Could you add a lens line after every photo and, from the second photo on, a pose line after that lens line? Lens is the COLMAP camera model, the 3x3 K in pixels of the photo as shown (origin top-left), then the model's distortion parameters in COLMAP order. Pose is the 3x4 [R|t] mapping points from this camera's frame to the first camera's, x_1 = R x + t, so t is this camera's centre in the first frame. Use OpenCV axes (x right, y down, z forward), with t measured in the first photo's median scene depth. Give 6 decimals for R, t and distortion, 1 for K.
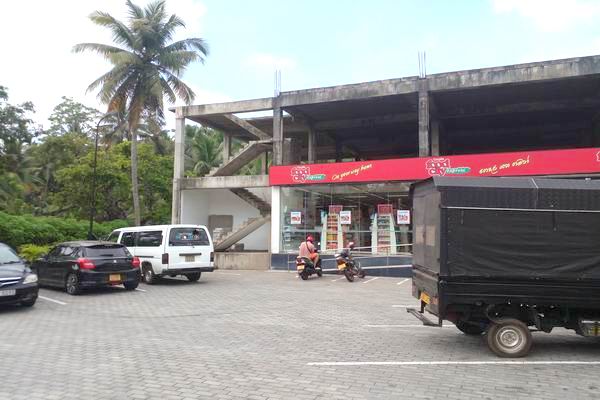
lens RADIAL K [[473.9, 0, 300.5], [0, 473.9, 201.2], [0, 0, 1]] dist [-0.085473, -0.009575]
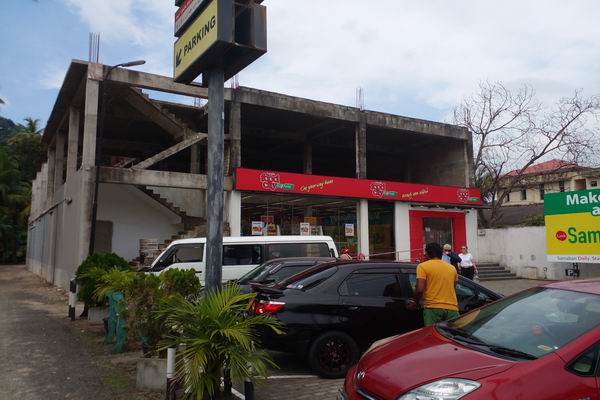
lens RADIAL K [[473.9, 0, 300.4], [0, 473.9, 198.7], [0, 0, 1]] dist [-0.085473, -0.009575]
pose [[0.583165, 0.068939, 0.809423, -0.754733], [-0.057578, 0.997394, -0.043466, 0.014742], [-0.810310, -0.021258, 0.585615, 0.424373]]
